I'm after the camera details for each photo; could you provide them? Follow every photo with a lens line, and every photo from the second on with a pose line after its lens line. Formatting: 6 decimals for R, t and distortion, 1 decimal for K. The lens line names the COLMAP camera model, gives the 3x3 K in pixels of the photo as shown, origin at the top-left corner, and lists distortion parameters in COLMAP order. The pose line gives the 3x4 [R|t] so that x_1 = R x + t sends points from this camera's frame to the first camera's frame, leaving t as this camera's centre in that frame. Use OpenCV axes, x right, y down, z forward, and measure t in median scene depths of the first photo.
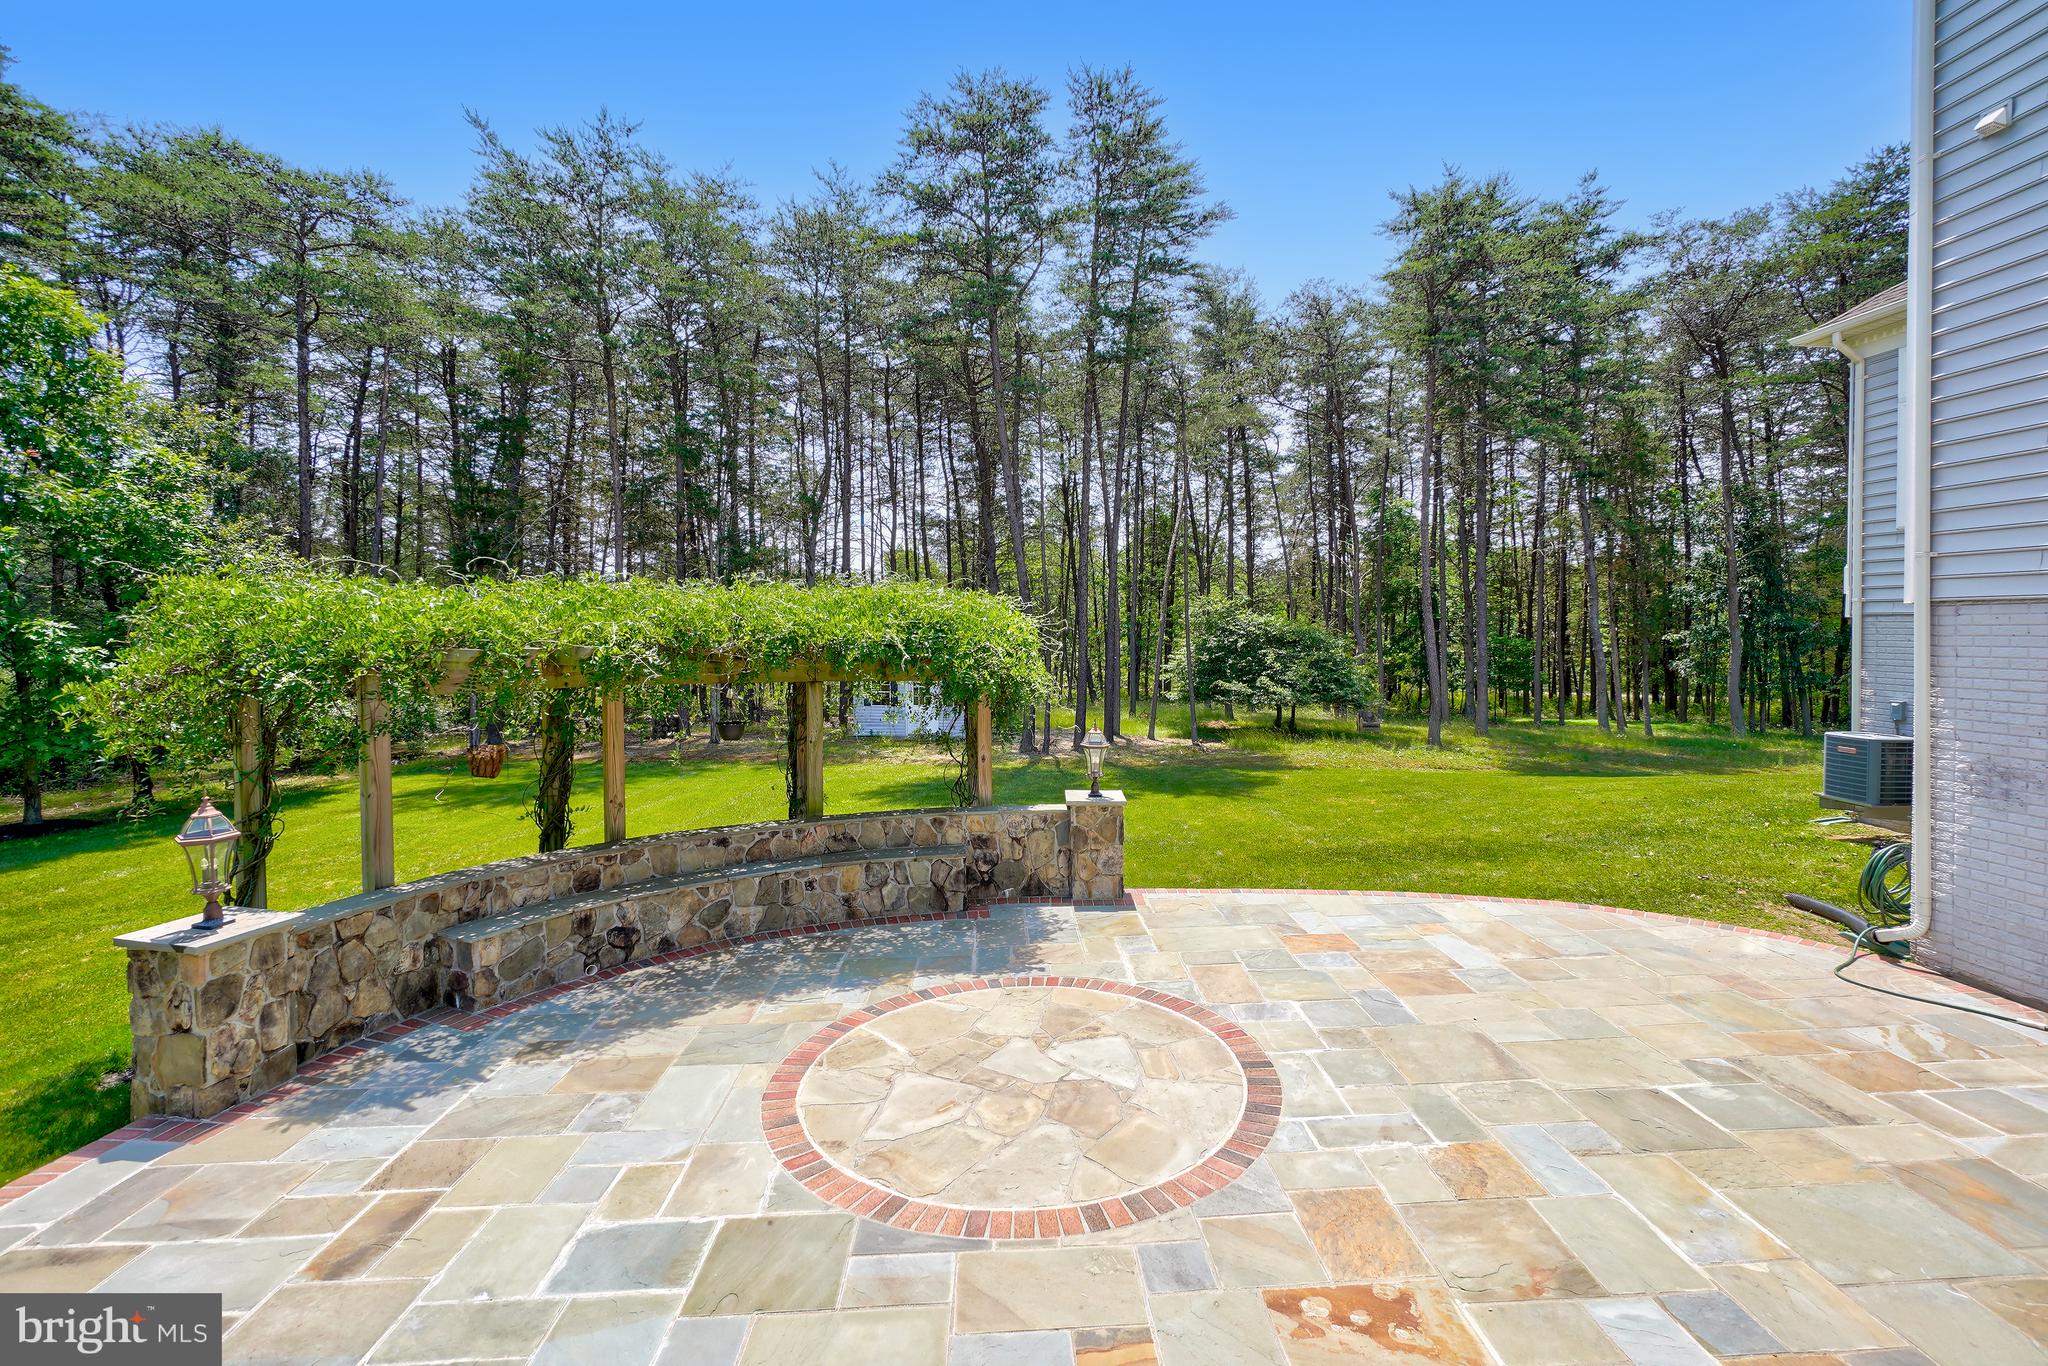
lens RADIAL K [[923.1, 0, 1028.5], [0, 923.1, 625.3], [0, 0, 1]] dist [0.001304, 0.000489]
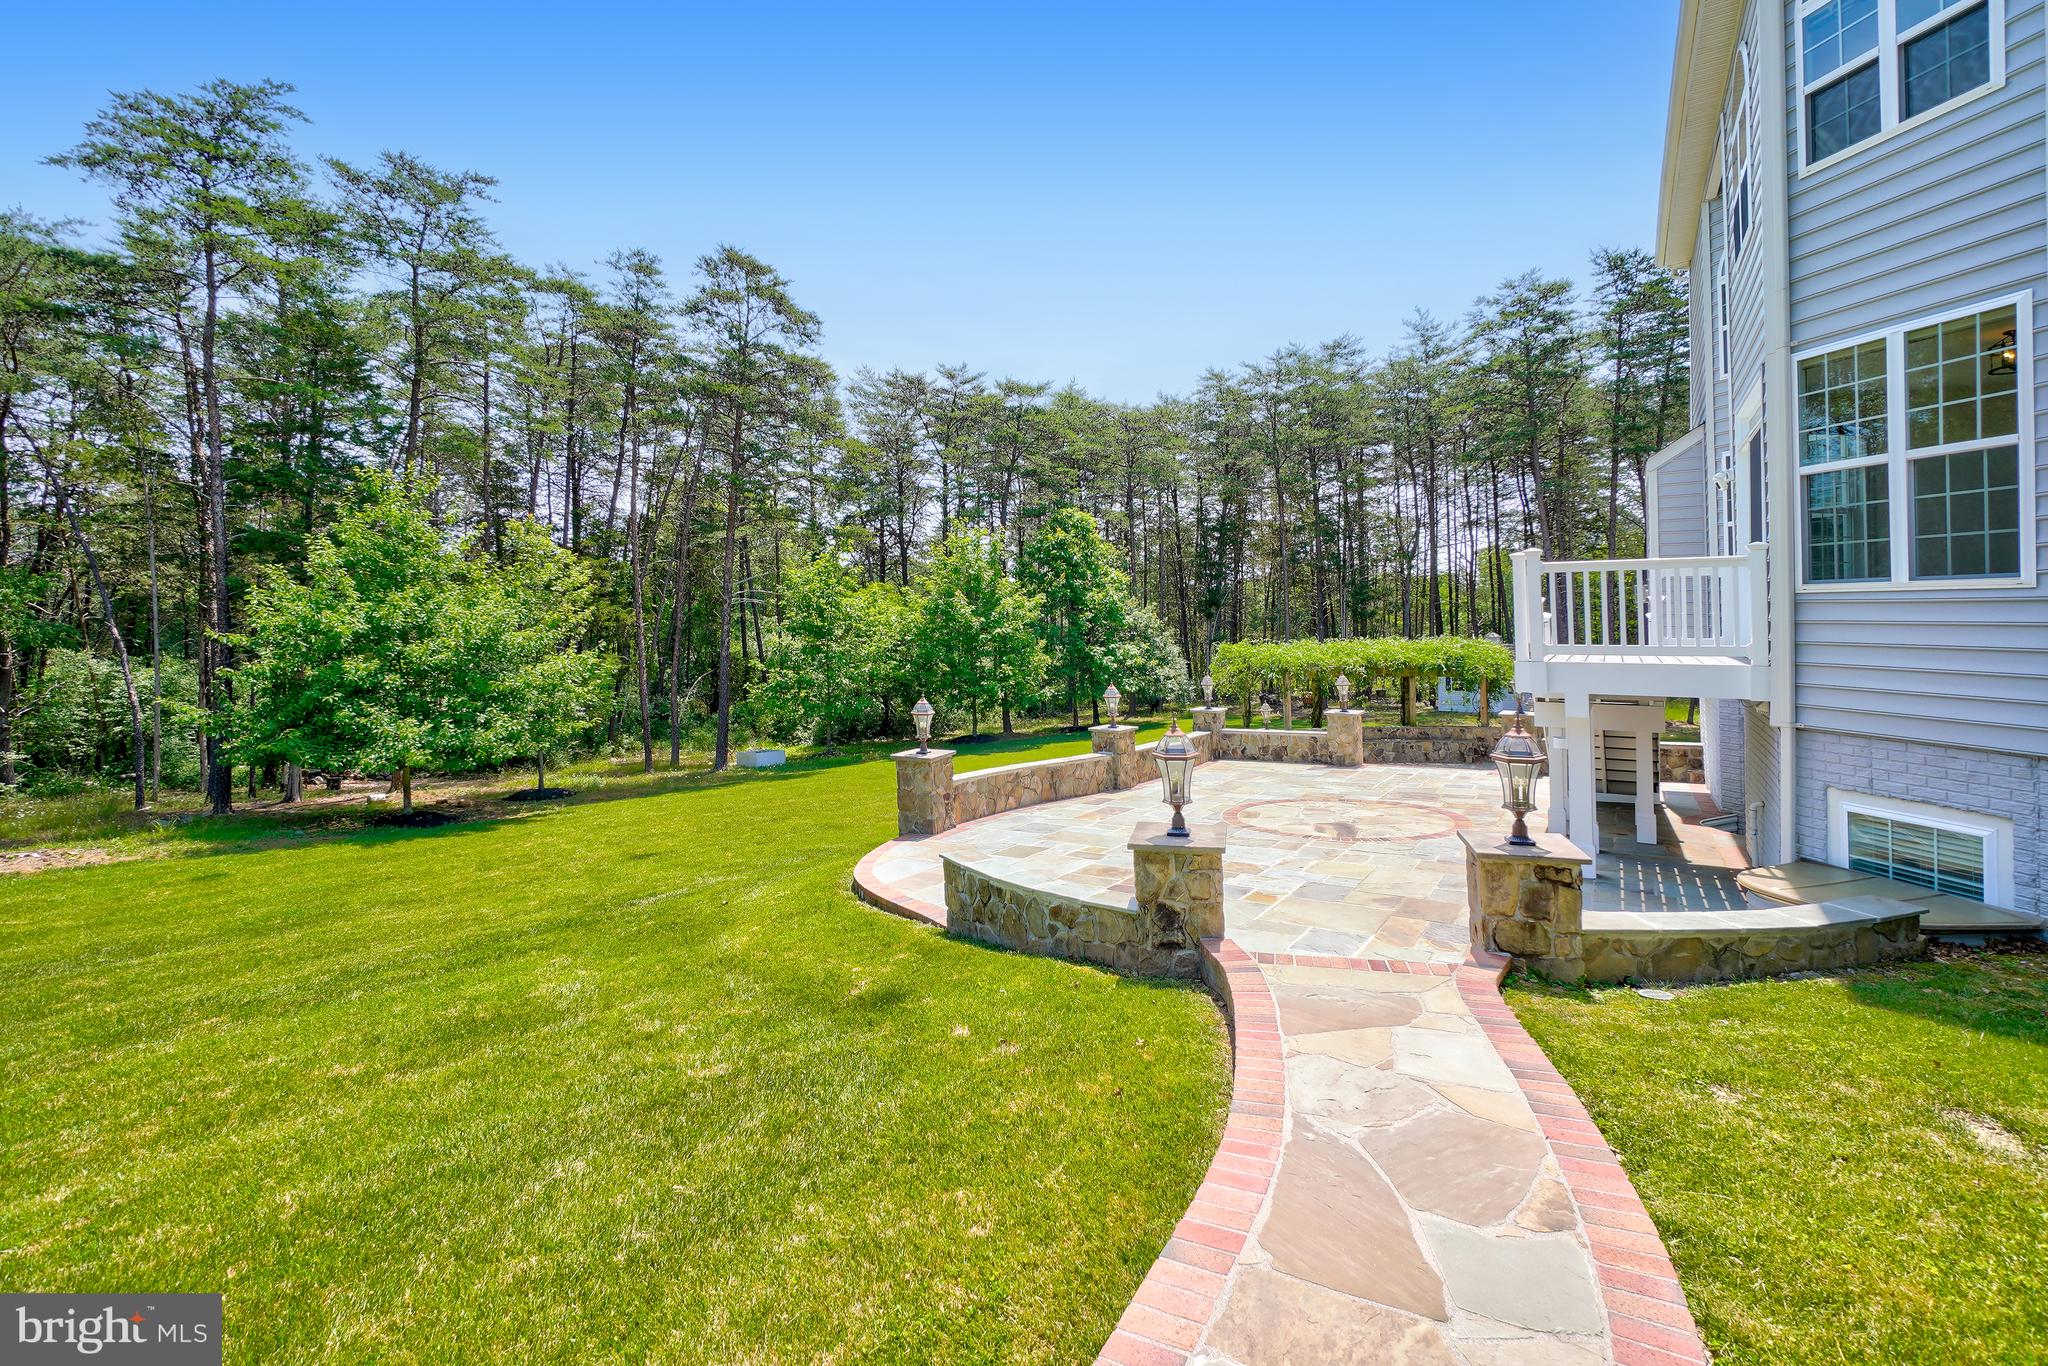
lens RADIAL K [[892.7, 0, 1026.2], [0, 892.7, 646.0], [0, 0, 1]] dist [0.003212, -0.000102]
pose [[0.808475, 0.001460, -0.588528, 0.401727], [0.019987, 0.999352, 0.029935, -0.132221], [0.588190, -0.035965, 0.807922, -1.817414]]
